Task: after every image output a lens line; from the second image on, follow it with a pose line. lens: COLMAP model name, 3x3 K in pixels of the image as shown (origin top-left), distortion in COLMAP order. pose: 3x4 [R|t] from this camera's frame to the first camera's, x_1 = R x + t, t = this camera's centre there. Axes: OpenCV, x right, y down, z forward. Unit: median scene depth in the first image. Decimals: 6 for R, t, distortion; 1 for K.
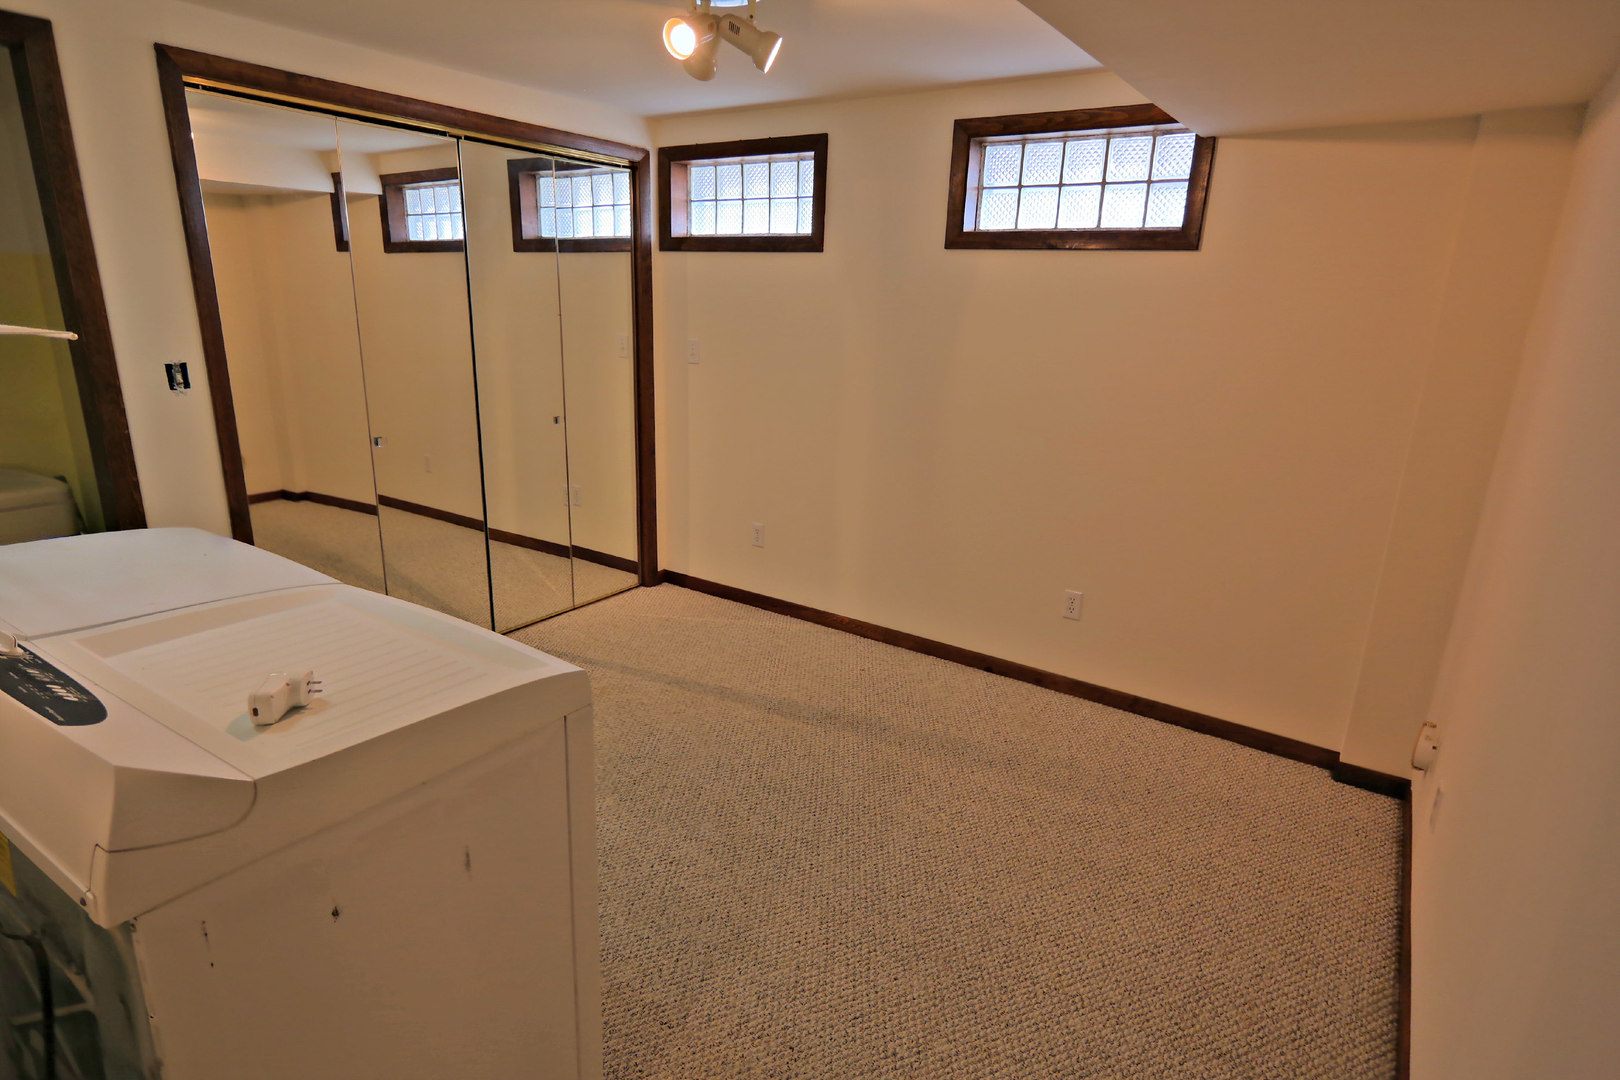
lens RADIAL K [[875.9, 0, 808.5], [0, 875.9, 542.3], [0, 0, 1]] dist [0.009760, 0.000434]
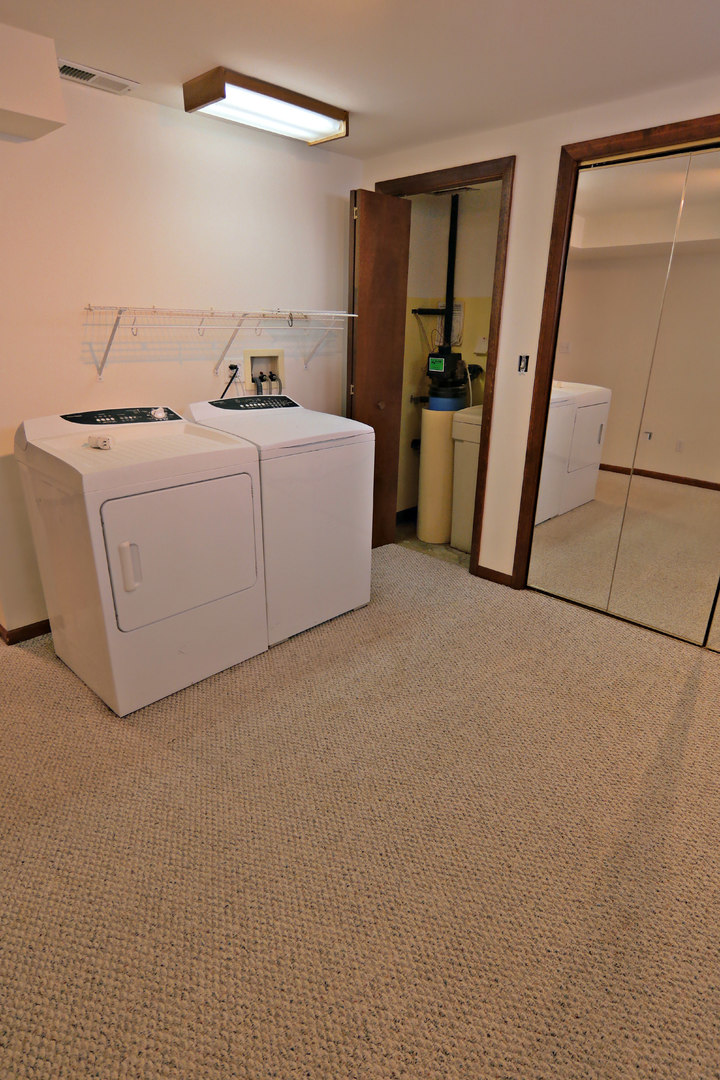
lens RADIAL K [[583.9, 0, 360.5], [0, 583.9, 540.4], [0, 0, 1]] dist [0.009760, 0.000434]
pose [[-0.176886, 0.318713, -0.931200, 0.482118], [-0.285982, 0.888656, 0.358476, -0.202917], [0.941767, 0.329716, -0.066045, 0.904853]]
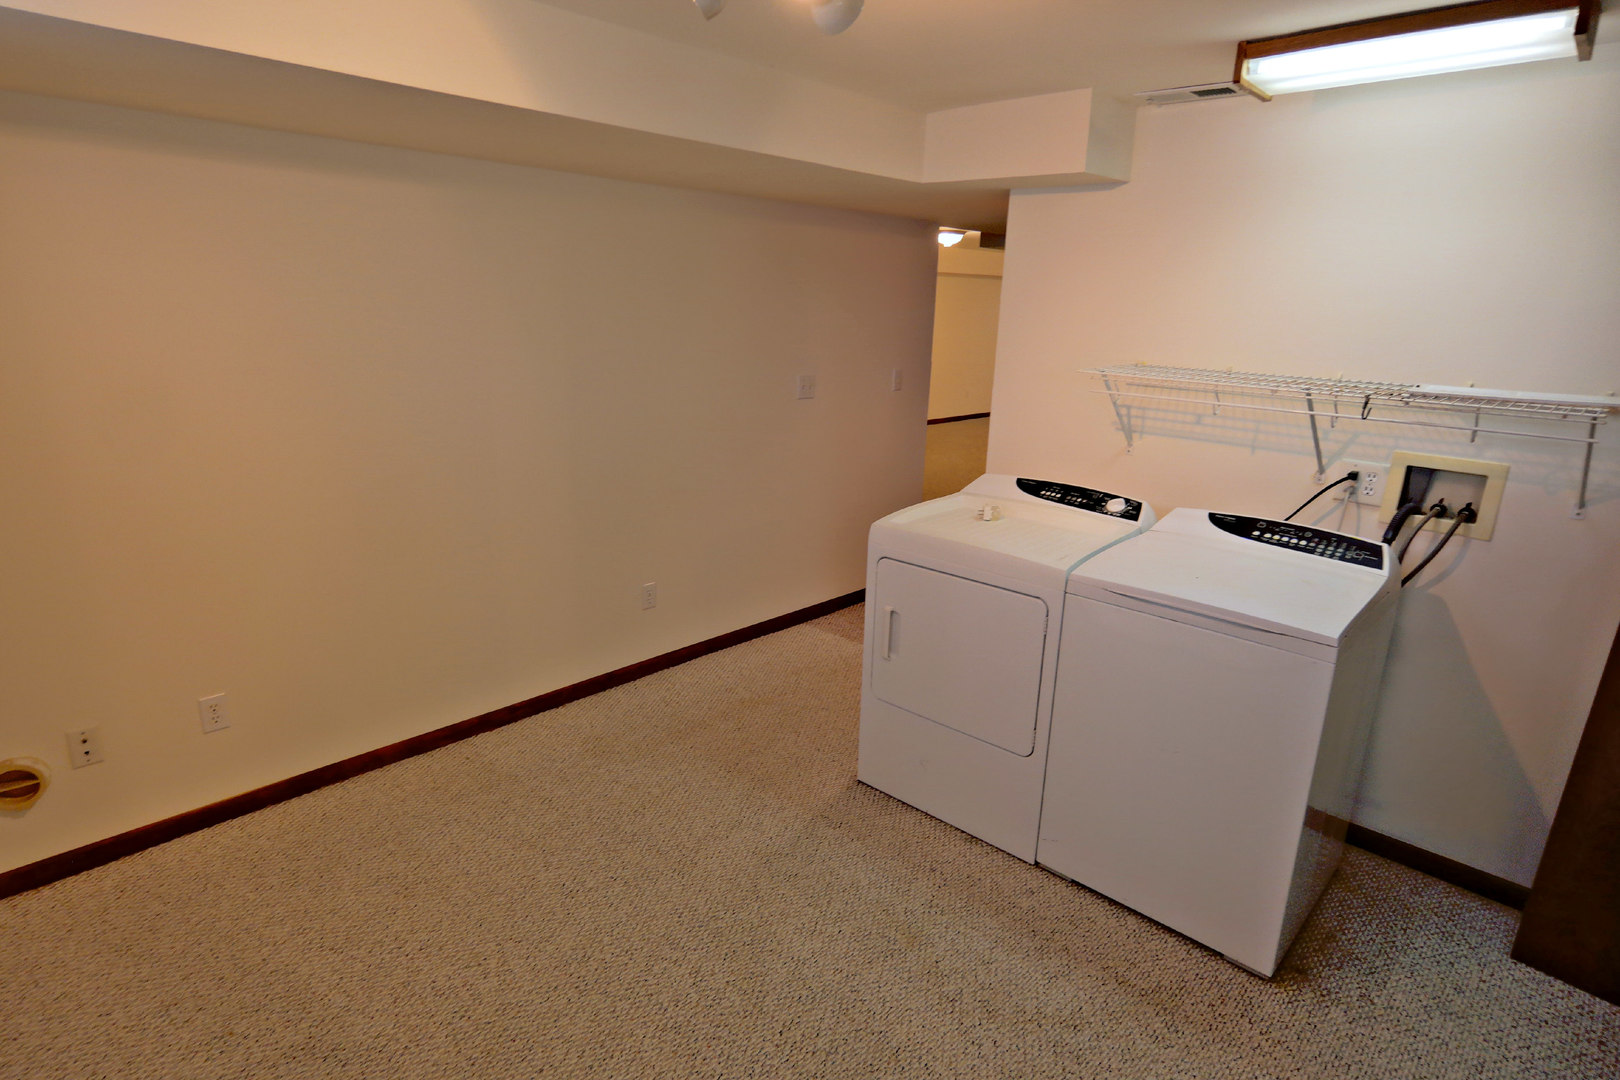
lens RADIAL K [[875.9, 0, 811.9], [0, 875.9, 543.0], [0, 0, 1]] dist [0.009760, 0.000434]
pose [[-0.988382, -0.092899, 0.120295, -0.196870], [-0.016046, 0.850818, 0.525215, -0.465460], [-0.151141, 0.517183, -0.842424, 1.441142]]
